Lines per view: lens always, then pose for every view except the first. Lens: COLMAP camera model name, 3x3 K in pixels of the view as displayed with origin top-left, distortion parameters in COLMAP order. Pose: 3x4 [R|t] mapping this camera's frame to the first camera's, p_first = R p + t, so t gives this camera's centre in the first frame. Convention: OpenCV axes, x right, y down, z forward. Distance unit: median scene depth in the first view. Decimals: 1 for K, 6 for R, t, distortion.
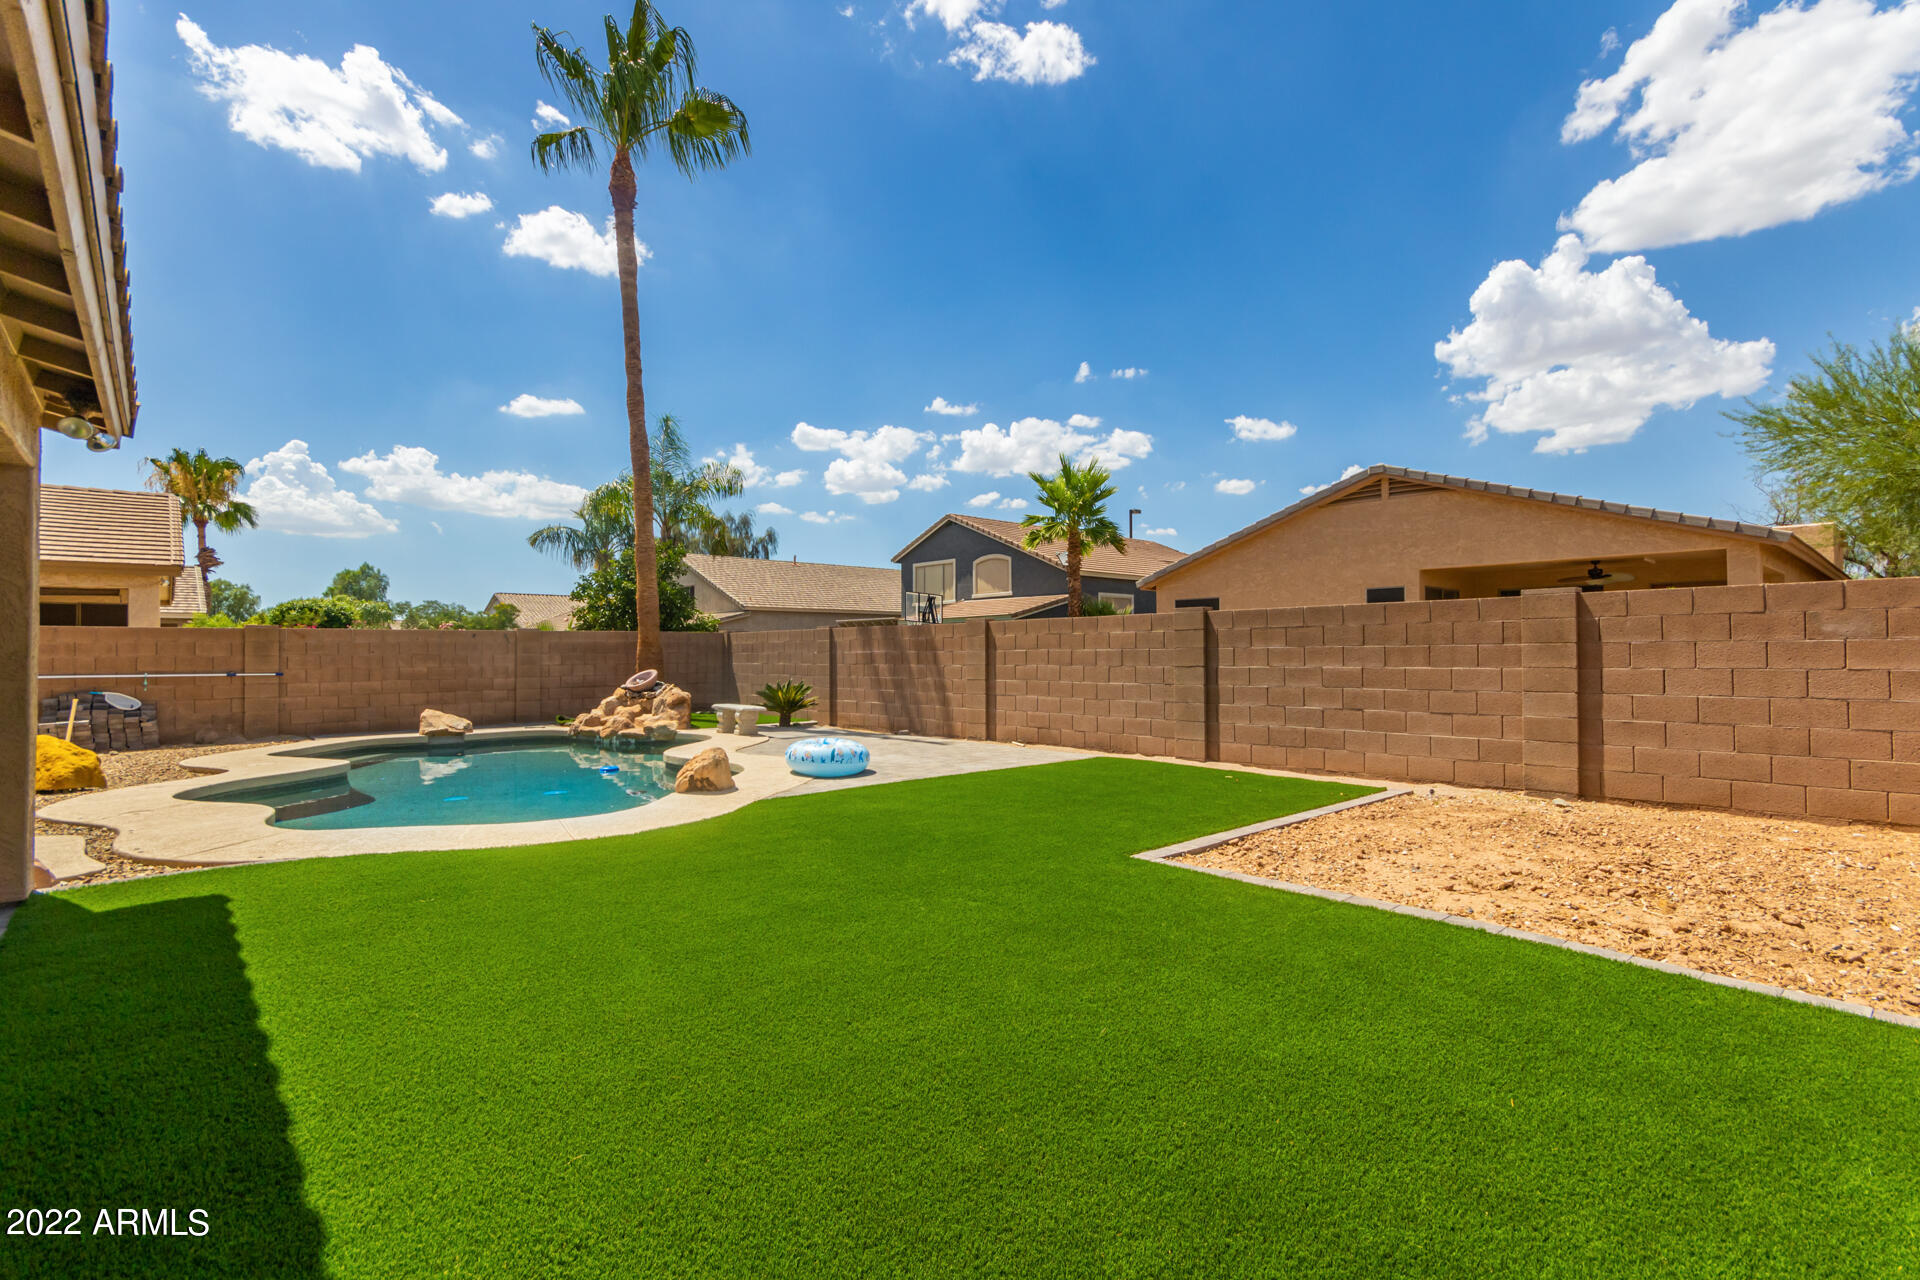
lens RADIAL K [[907.1, 0, 961.2], [0, 907.1, 638.9], [0, 0, 1]] dist [0.000739, 0.000997]
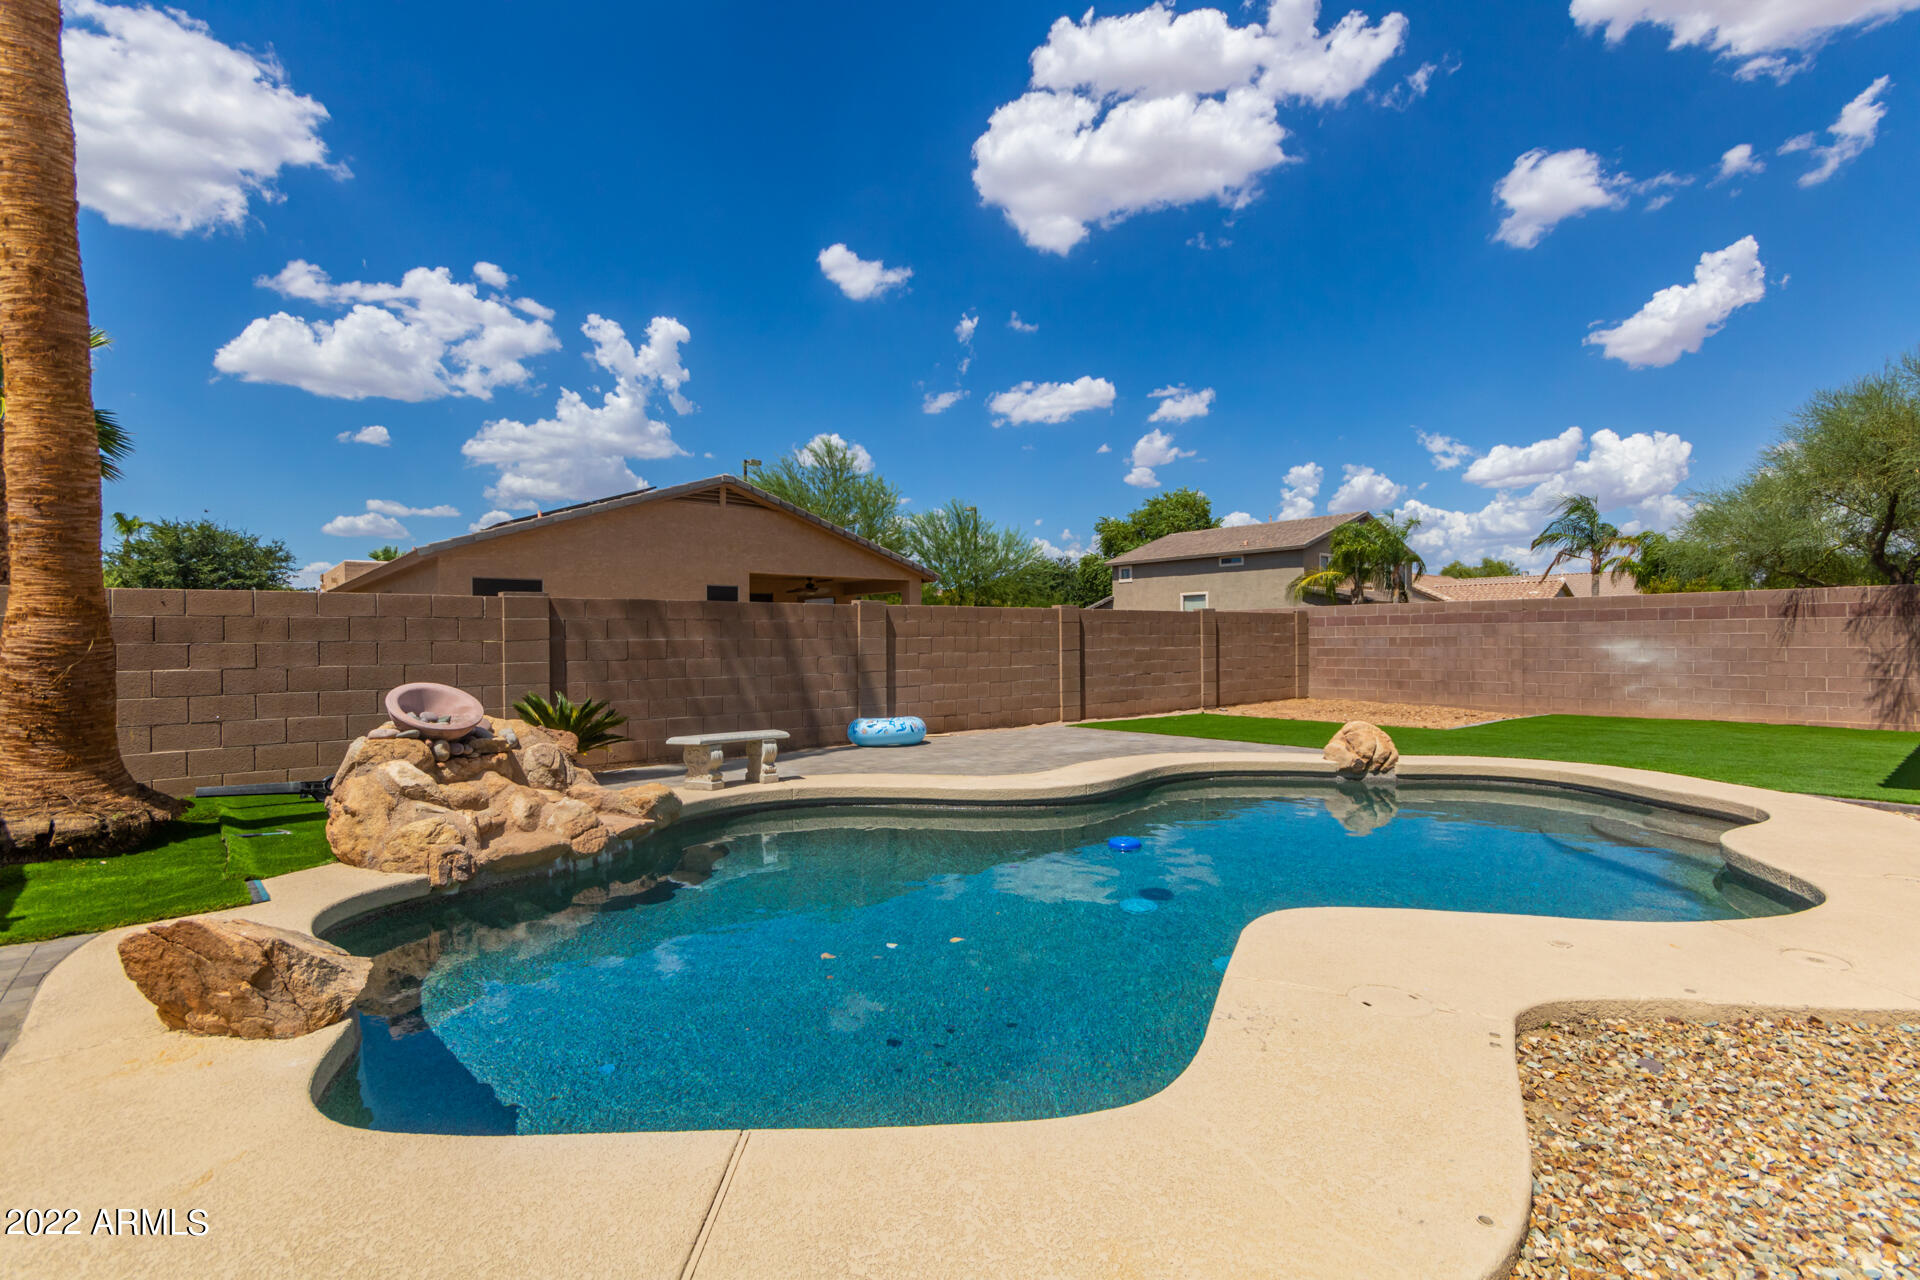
lens RADIAL K [[907.1, 0, 971.8], [0, 907.1, 646.0], [0, 0, 1]] dist [0.000739, 0.000997]
pose [[0.017527, -0.001071, 0.999846, -0.642706], [-0.006410, 0.999979, 0.001184, 0.014249], [-0.999826, -0.006430, 0.017520, 0.675956]]
